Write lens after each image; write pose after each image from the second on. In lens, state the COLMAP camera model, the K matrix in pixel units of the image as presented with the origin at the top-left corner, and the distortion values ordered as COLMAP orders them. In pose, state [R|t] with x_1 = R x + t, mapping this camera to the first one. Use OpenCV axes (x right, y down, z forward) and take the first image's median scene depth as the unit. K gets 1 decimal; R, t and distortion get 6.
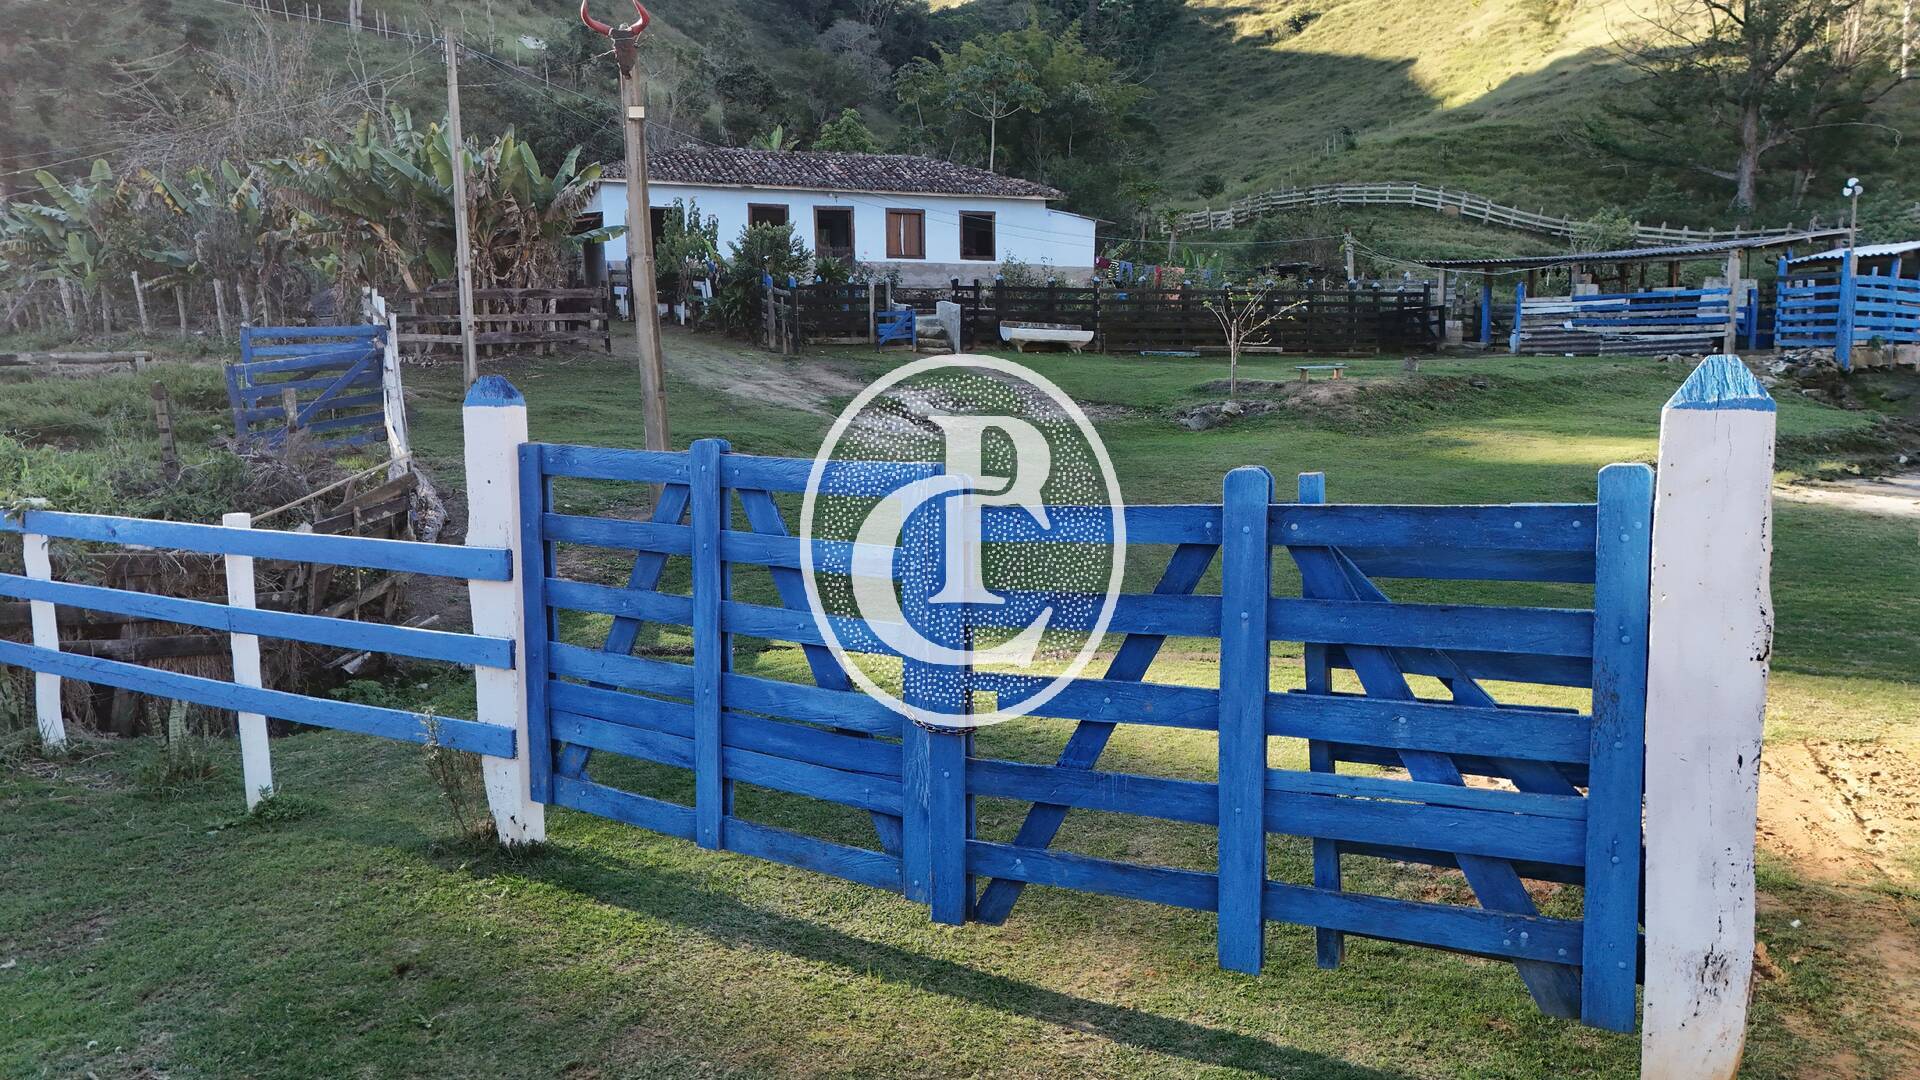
lens RADIAL K [[1414.4, 0, 964.3], [0, 1414.4, 540.3], [0, 0, 1]] dist [0.065230, -0.059222]
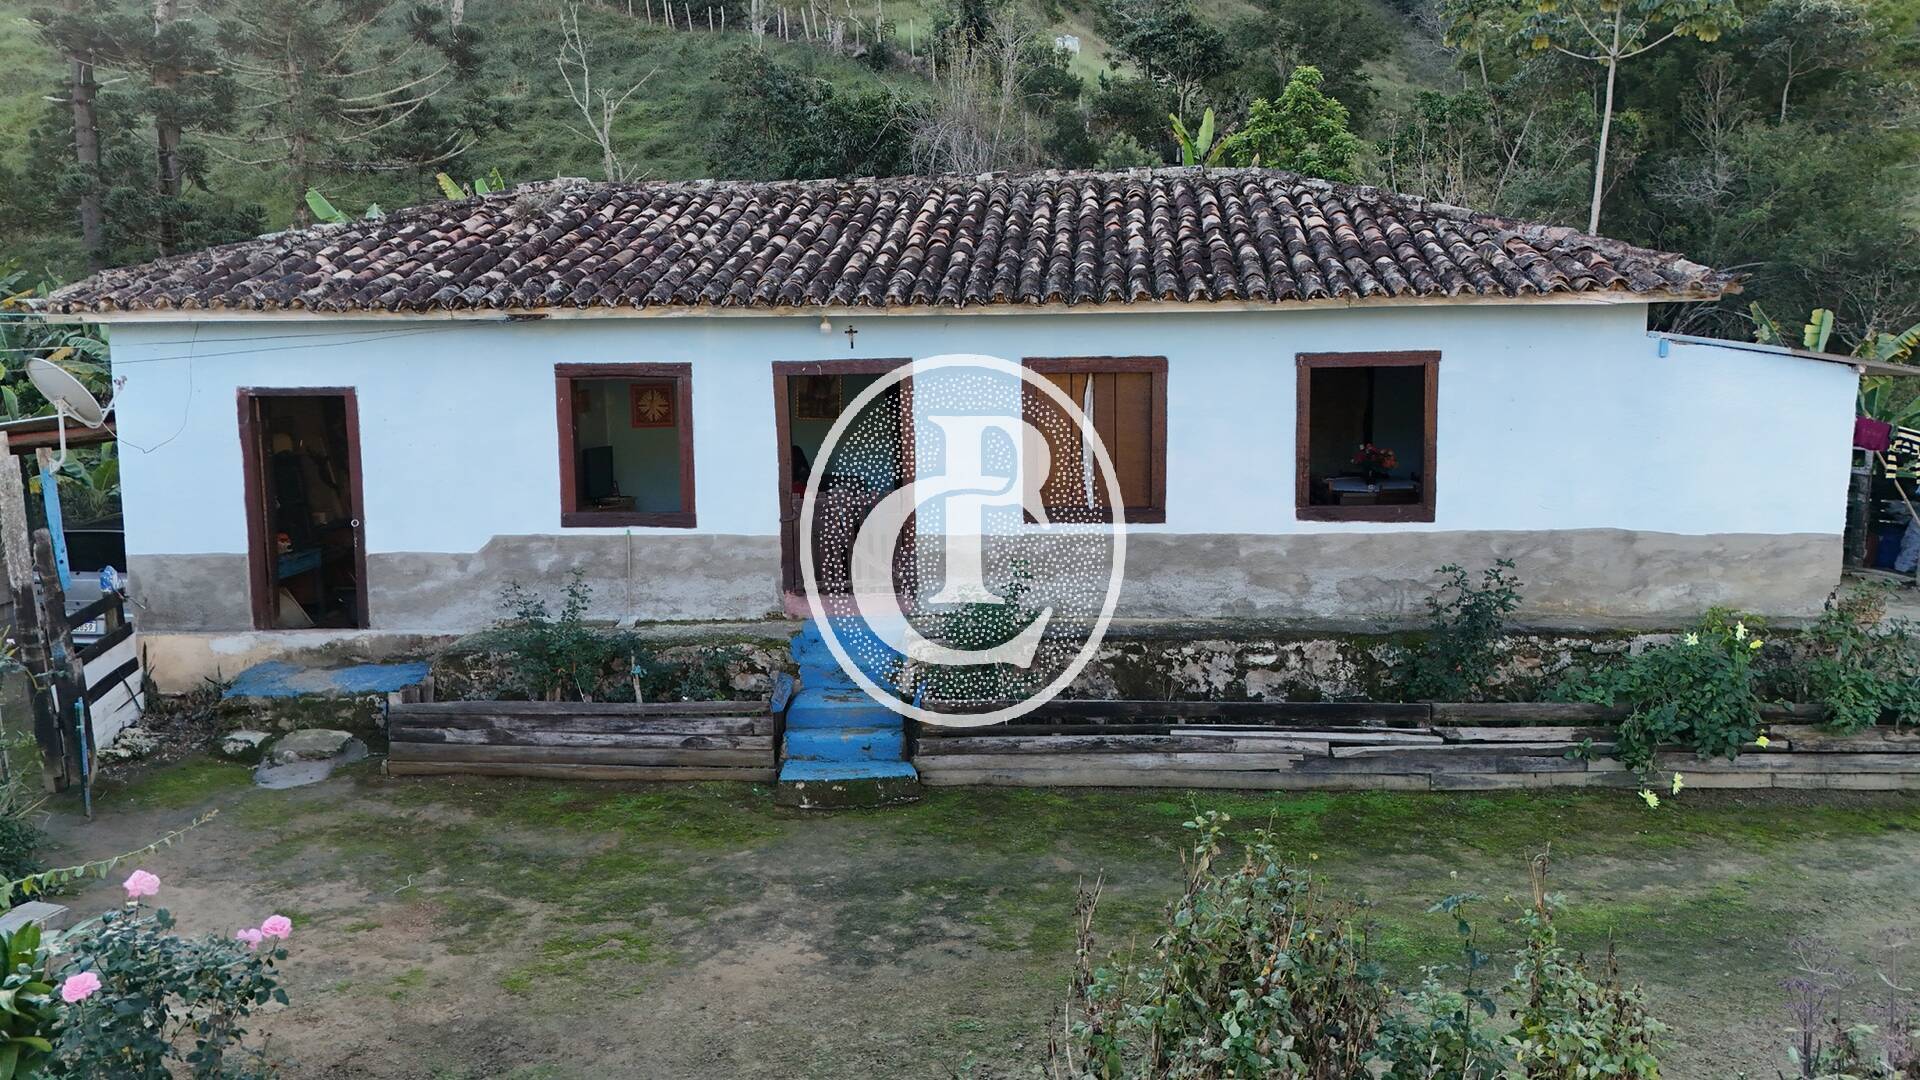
lens RADIAL K [[1410.5, 0, 964.2], [0, 1410.5, 542.6], [0, 0, 1]] dist [0.074616, -0.073135]
pose [[0.905585, 0.052280, -0.420930, 0.057428], [-0.050454, 0.998606, 0.015482, -0.195140], [0.421153, 0.007218, 0.906961, 0.712648]]
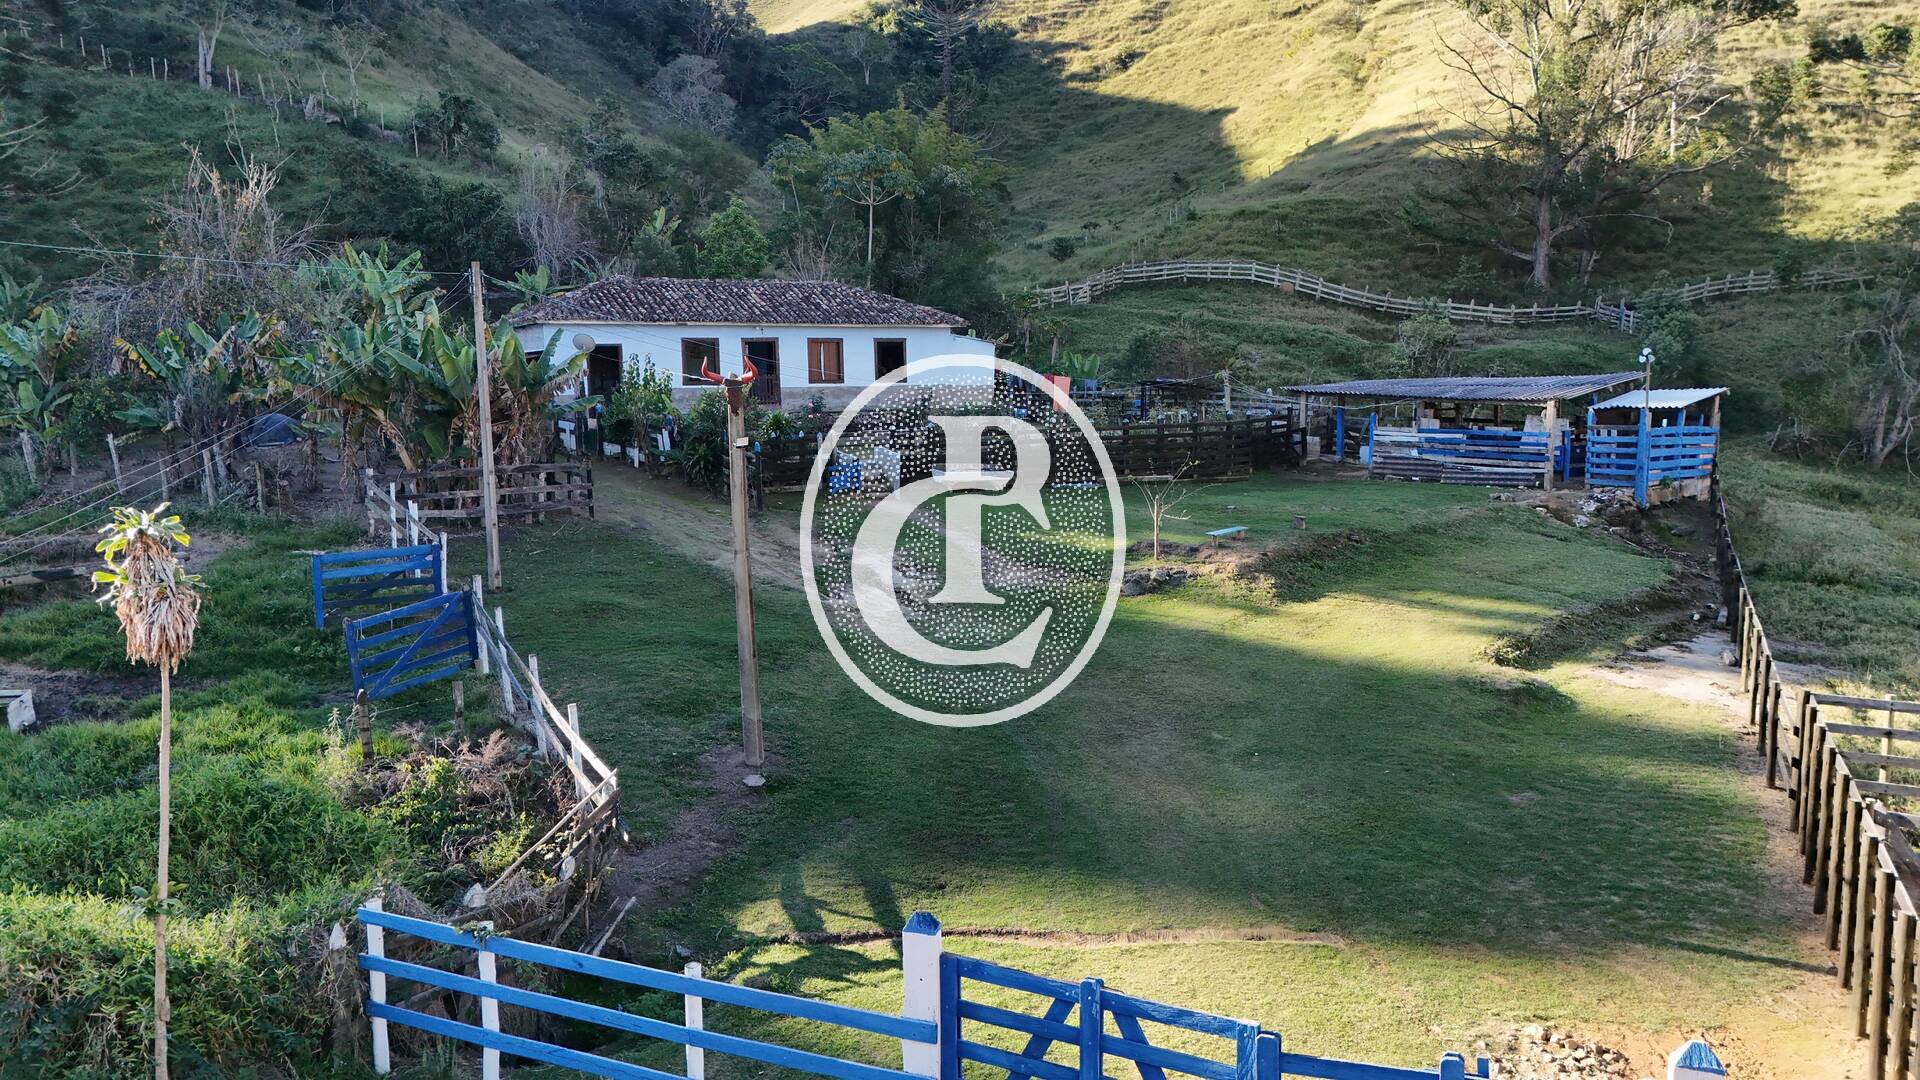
lens RADIAL K [[1410.5, 0, 964.2], [0, 1410.5, 542.6], [0, 0, 1]] dist [0.074616, -0.073135]
pose [[0.992650, -0.016280, 0.119923, -0.066768], [0.016271, 0.999867, 0.001054, -0.075440], [-0.119924, 0.000905, 0.992783, -0.082048]]
